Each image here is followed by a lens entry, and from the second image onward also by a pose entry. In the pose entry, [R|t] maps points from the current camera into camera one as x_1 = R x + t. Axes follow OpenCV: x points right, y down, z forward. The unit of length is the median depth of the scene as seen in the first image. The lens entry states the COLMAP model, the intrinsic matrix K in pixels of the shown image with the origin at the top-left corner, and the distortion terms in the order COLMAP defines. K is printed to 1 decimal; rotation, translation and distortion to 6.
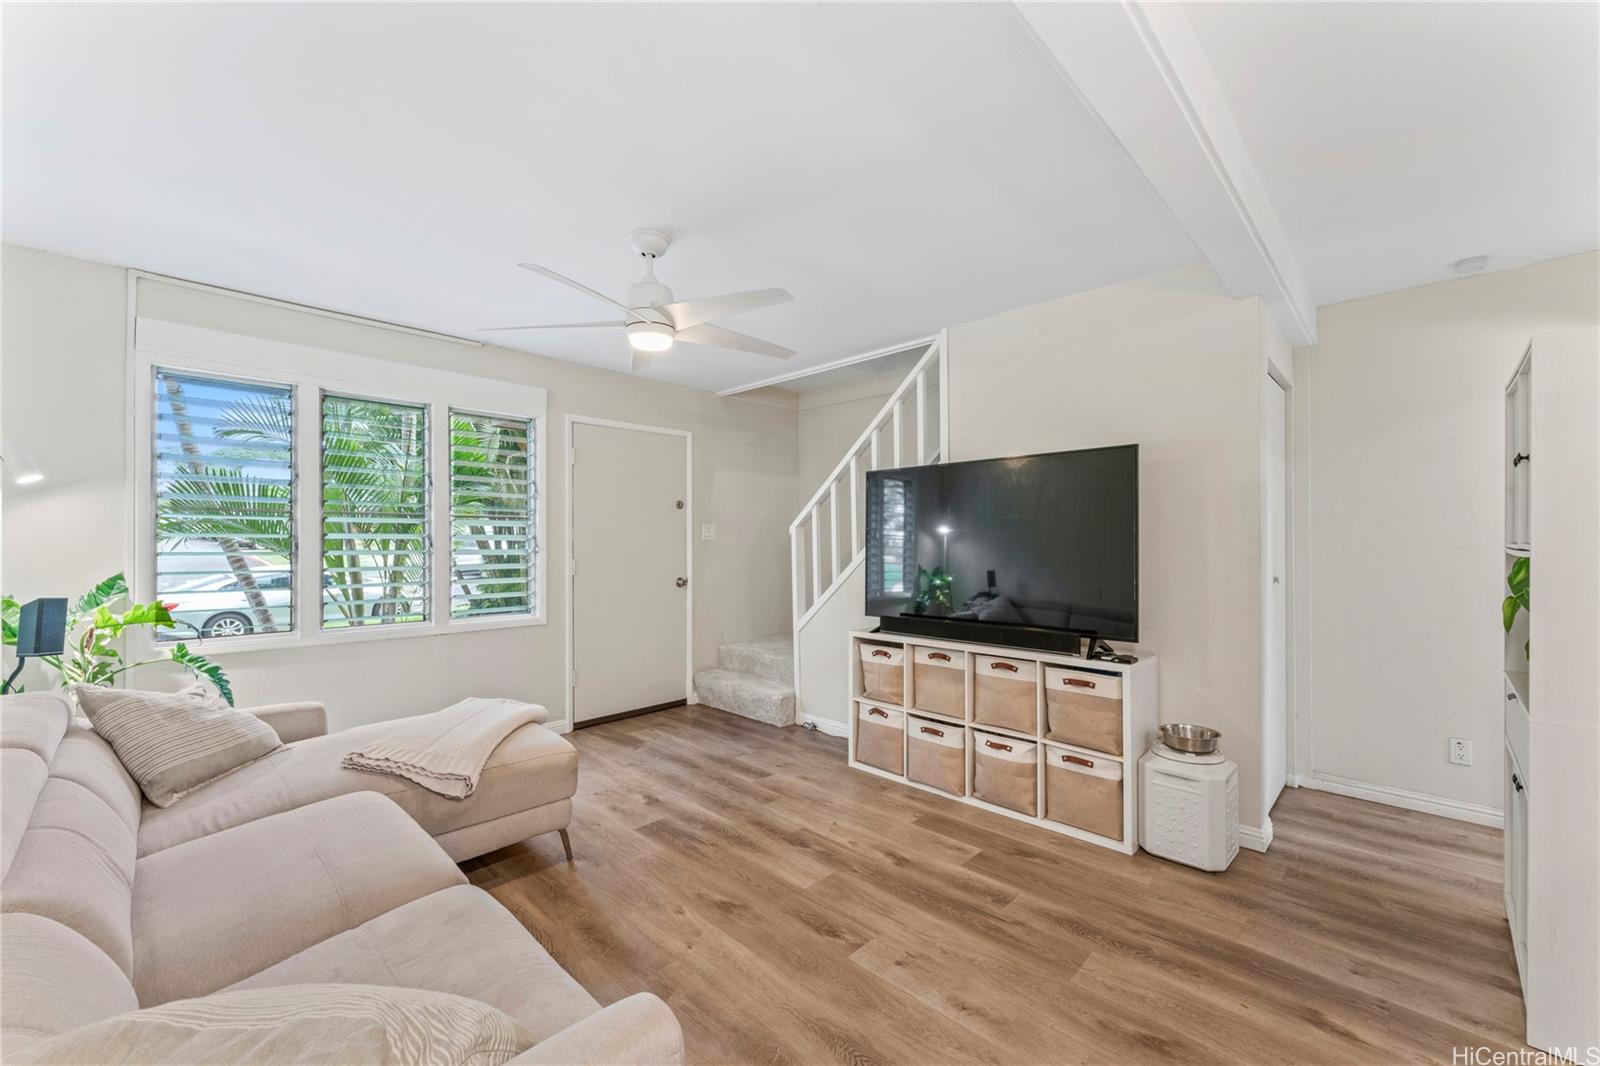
lens RADIAL K [[643.0, 0, 798.2], [0, 643.0, 535.5], [0, 0, 1]] dist [0.002075, -0.000033]
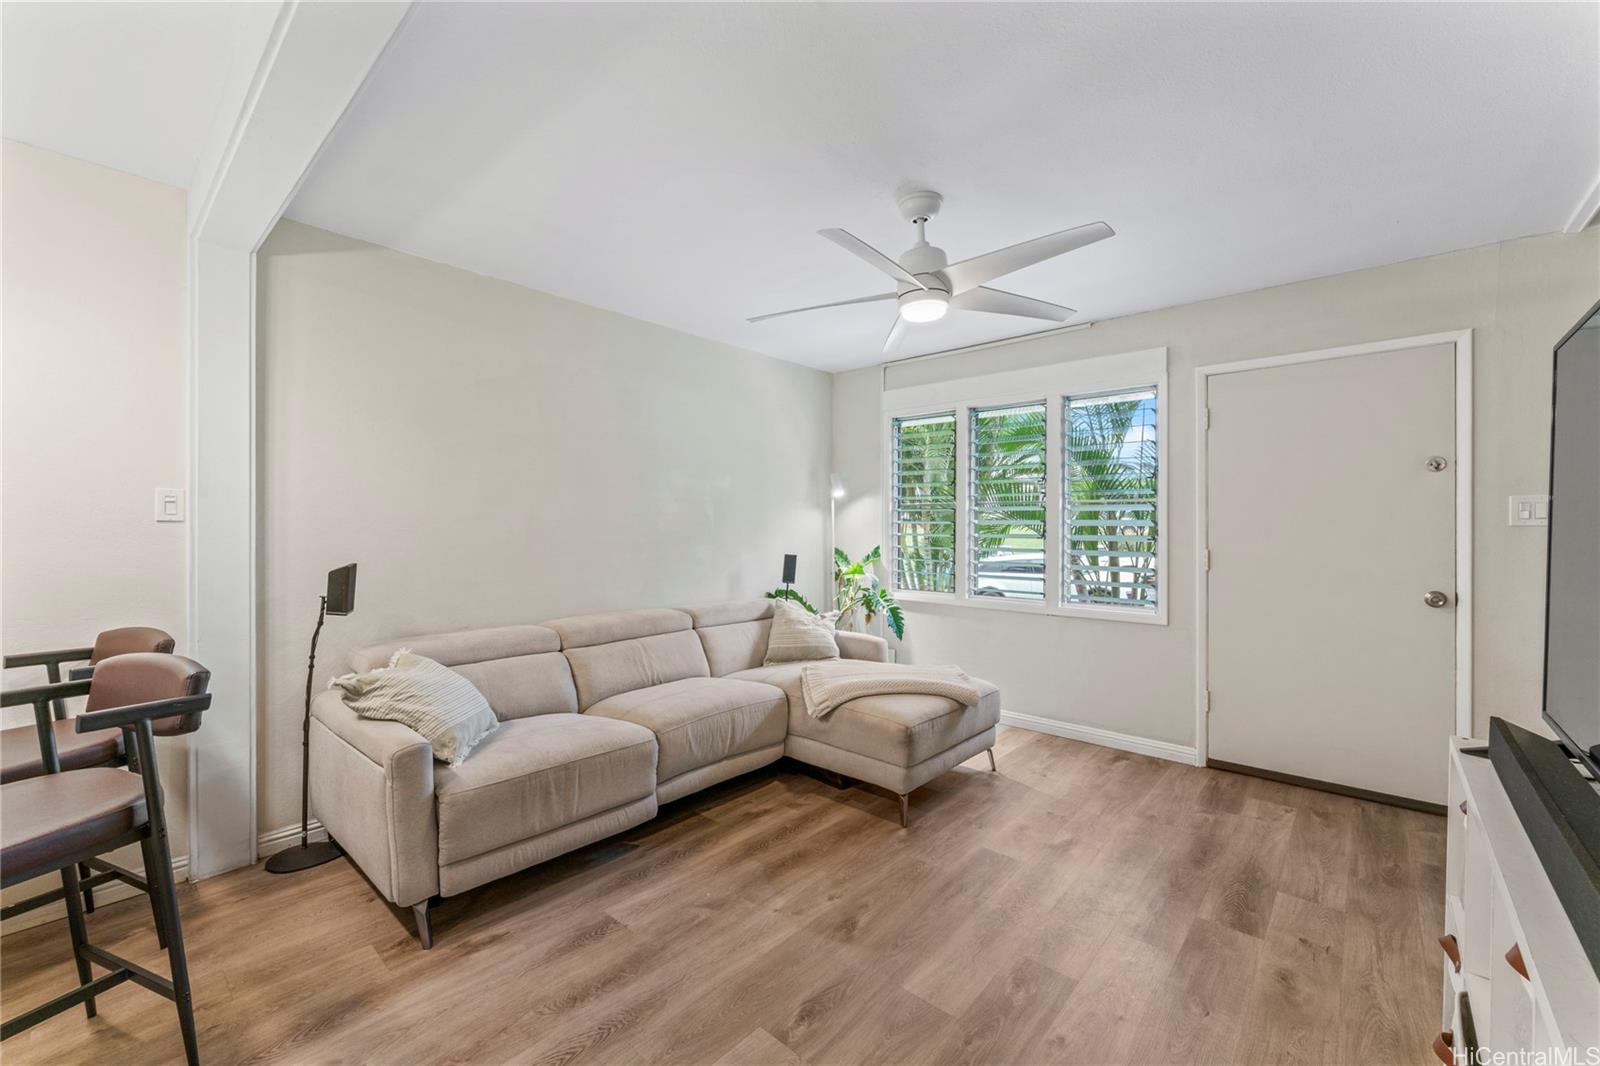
lens RADIAL K [[643.0, 0, 800.0], [0, 643.0, 526.8], [0, 0, 1]] dist [0.002075, -0.000033]
pose [[0.048006, 0.000114, -0.998847, 0.476398], [0.006105, 0.999981, 0.000407, 0.005813], [0.998828, -0.006117, 0.048005, 0.533429]]
